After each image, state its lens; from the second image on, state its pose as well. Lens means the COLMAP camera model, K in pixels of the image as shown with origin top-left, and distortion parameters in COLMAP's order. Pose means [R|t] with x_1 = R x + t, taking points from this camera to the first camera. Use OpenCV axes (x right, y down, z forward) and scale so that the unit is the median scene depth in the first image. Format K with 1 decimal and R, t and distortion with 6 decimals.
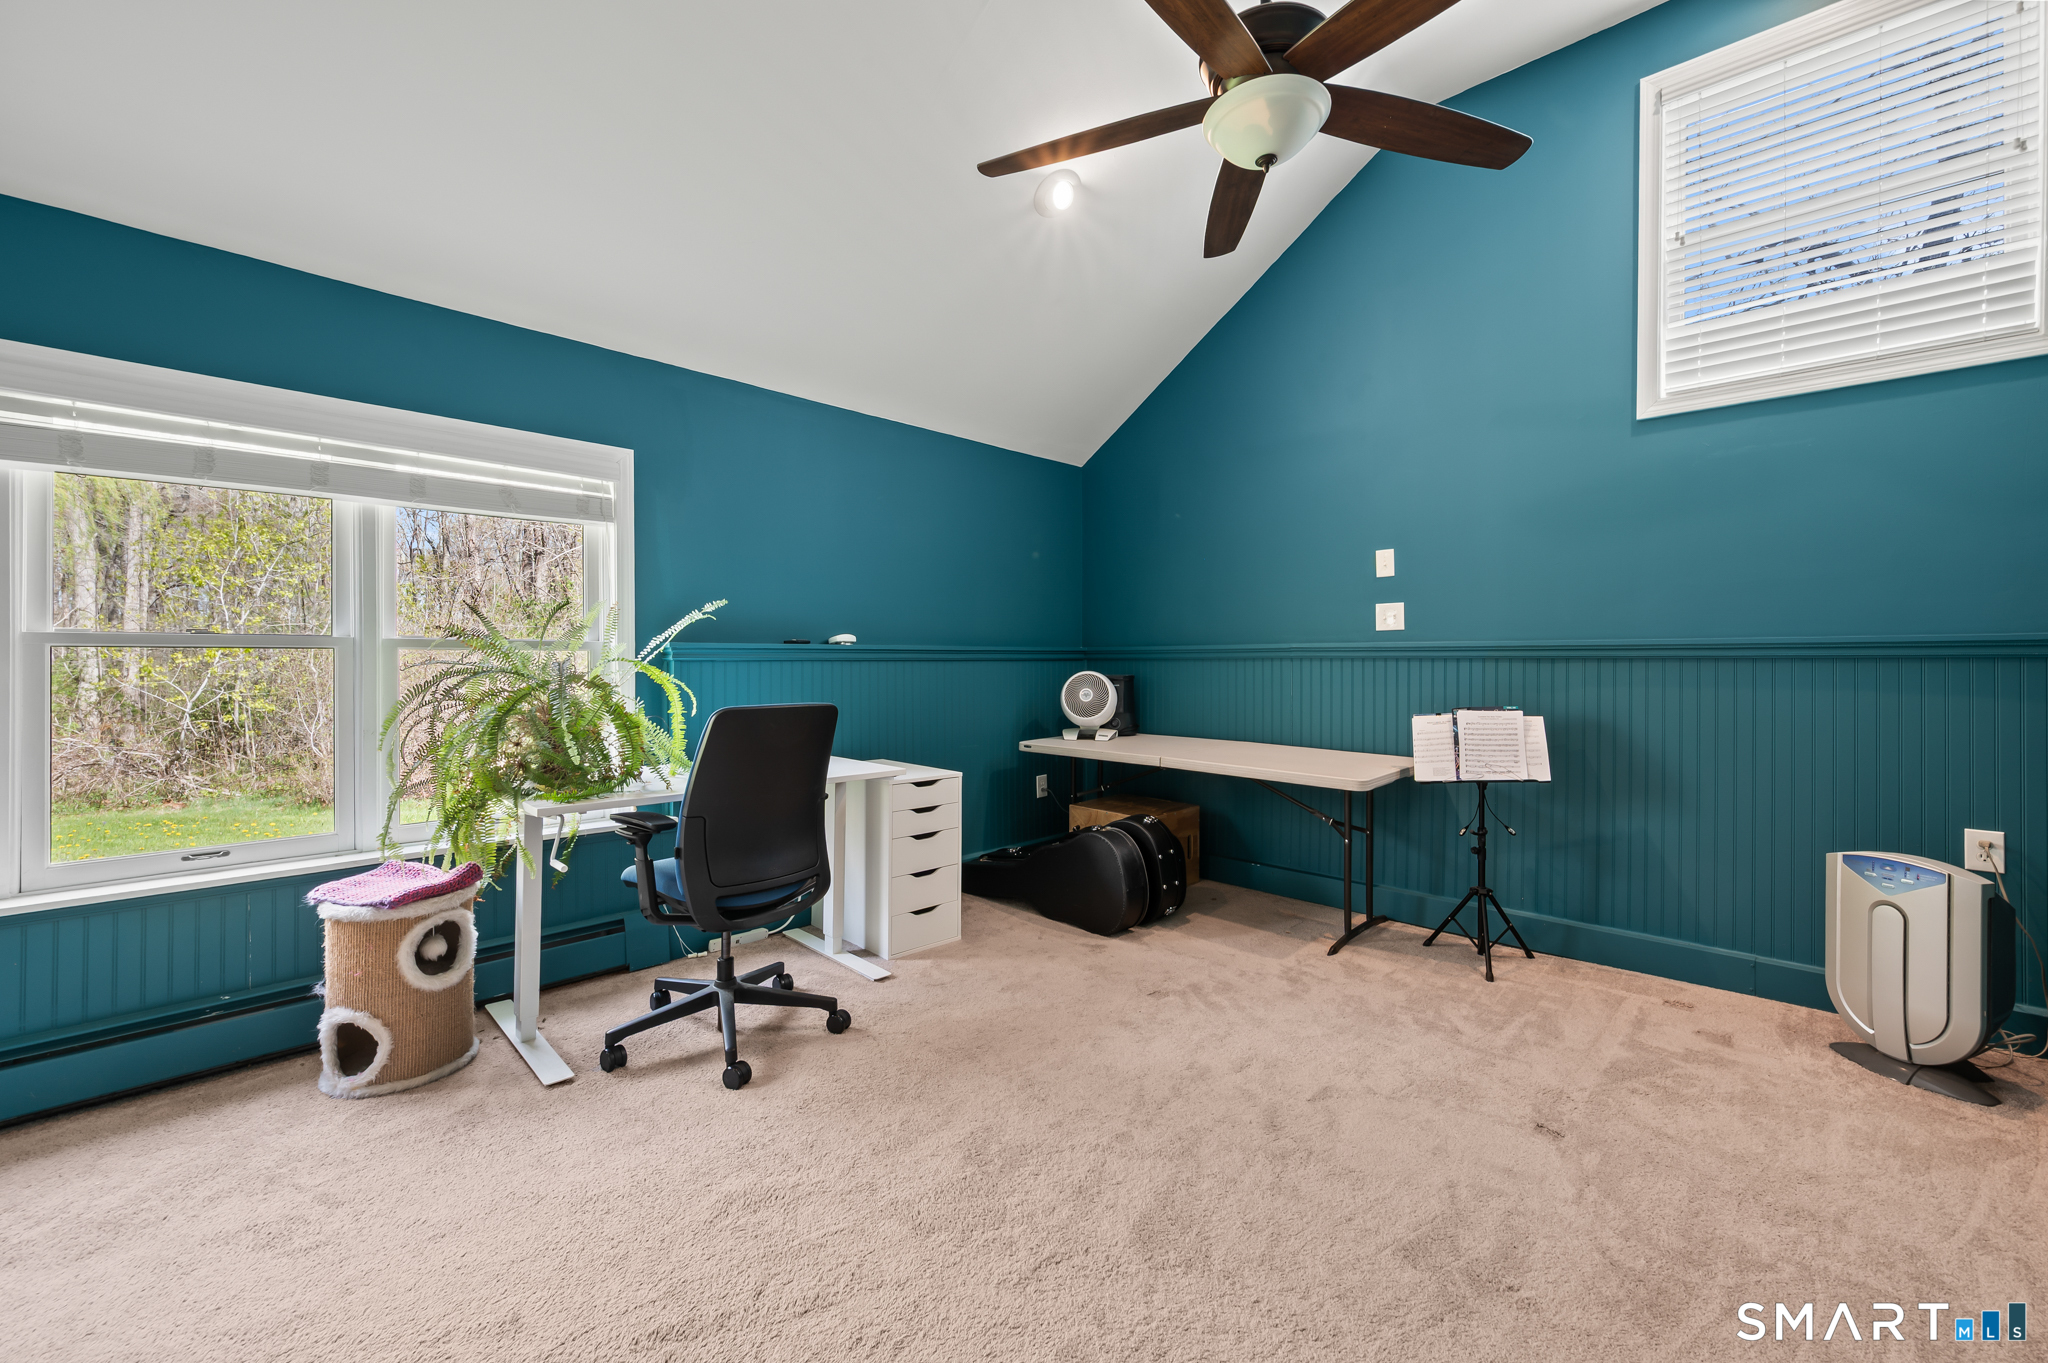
lens RADIAL K [[827.8, 0, 1031.1], [0, 827.8, 675.4], [0, 0, 1]] dist [-0.002425, -0.000284]
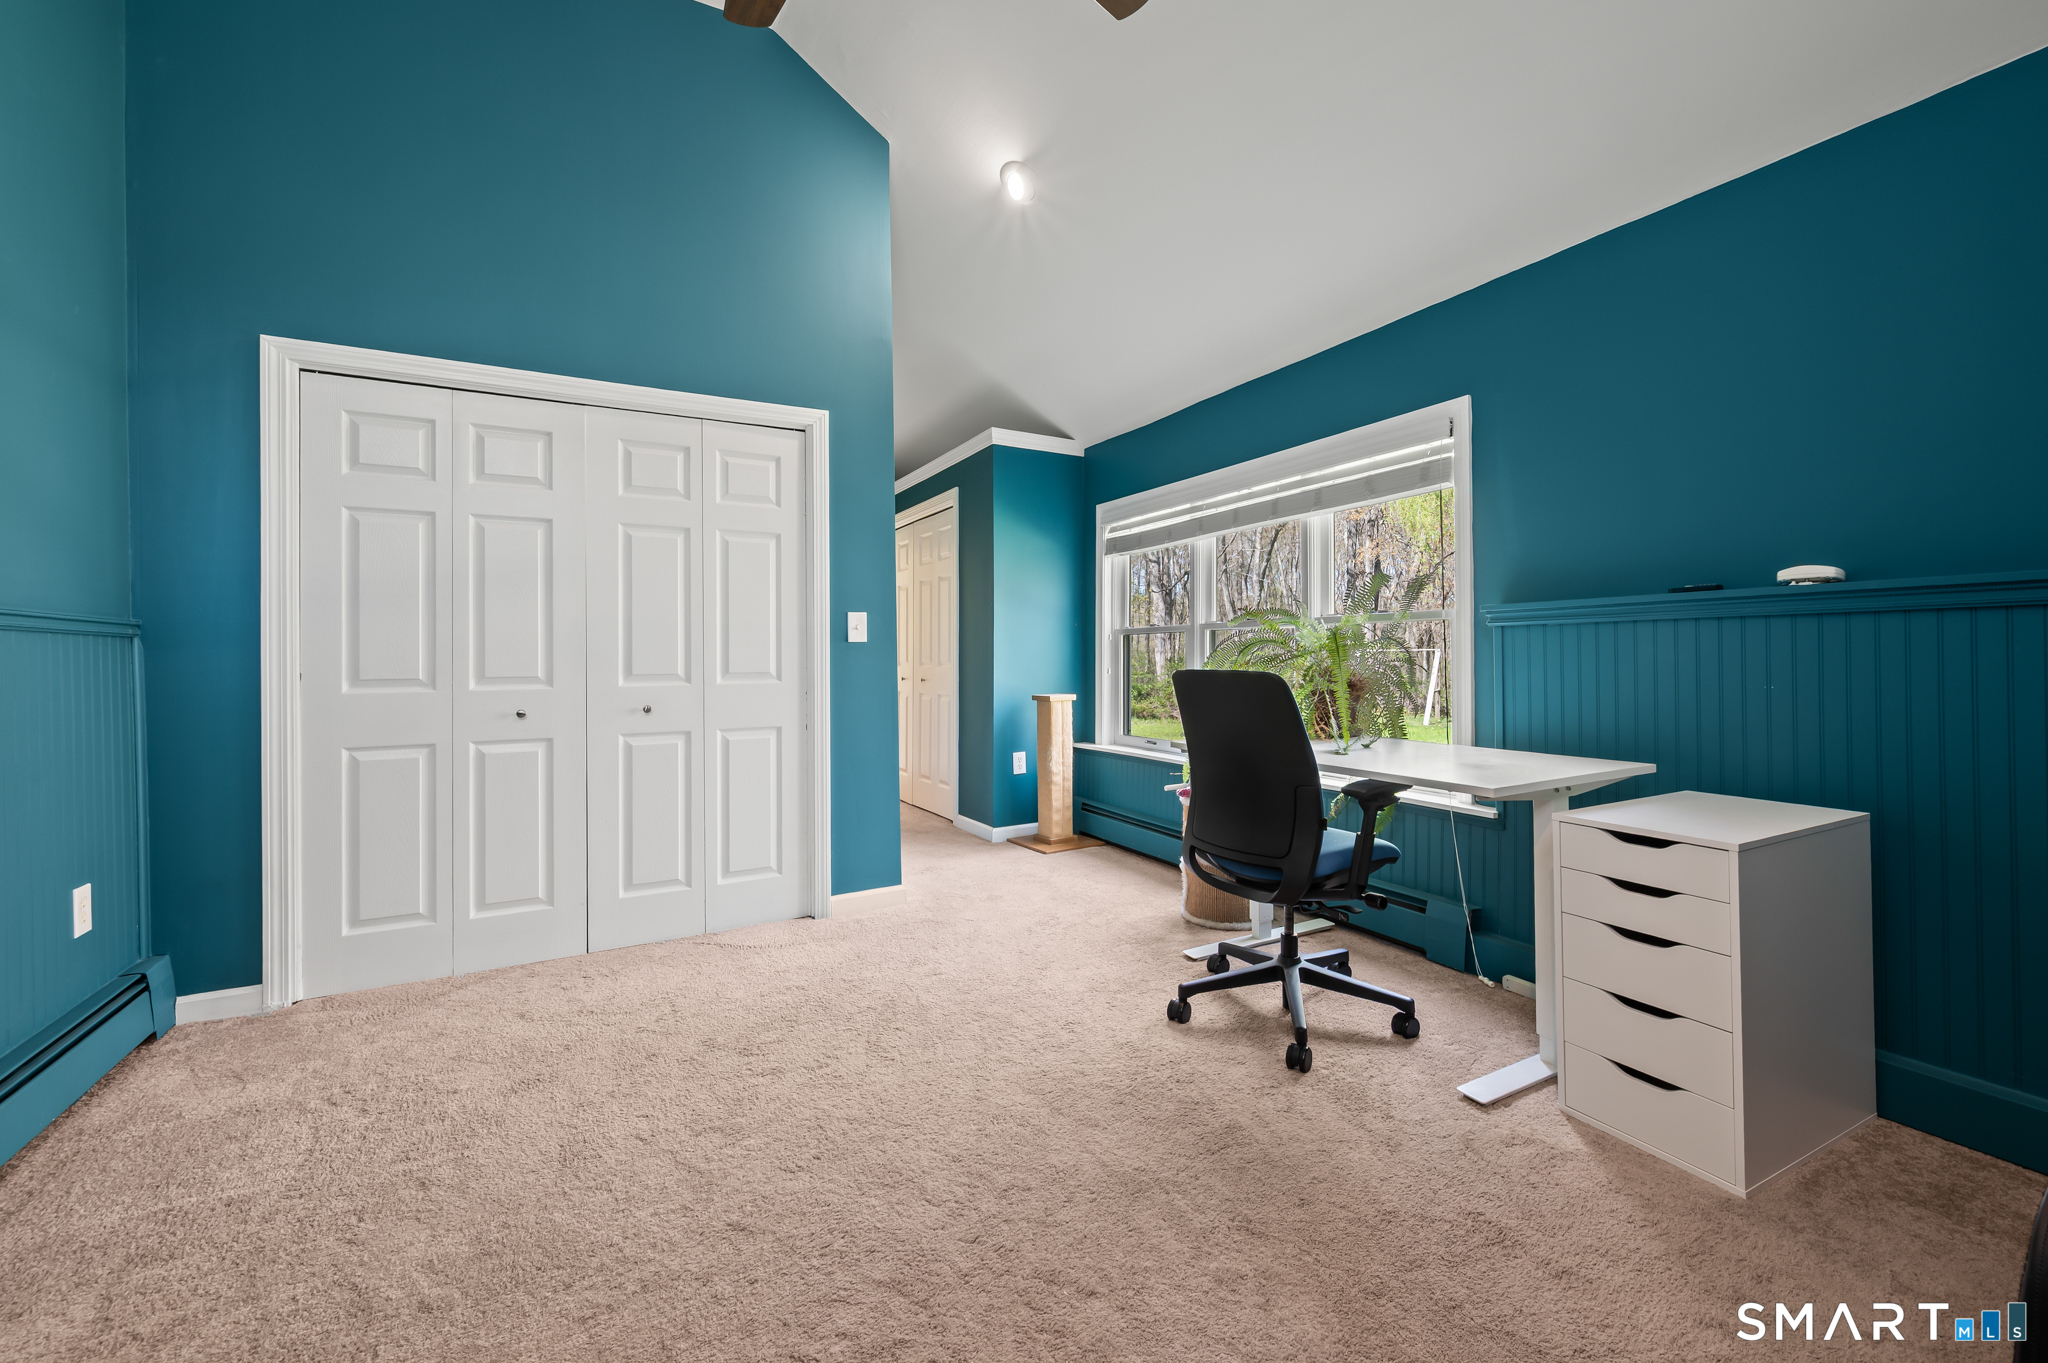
lens RADIAL K [[827.8, 0, 1031.1], [0, 827.8, 675.4], [0, 0, 1]] dist [-0.002425, -0.000284]
pose [[-0.306693, 0.018882, -0.951621, 0.537851], [-0.007514, 0.999724, 0.022258, 0.015689], [0.951779, 0.013977, -0.306467, 0.844187]]
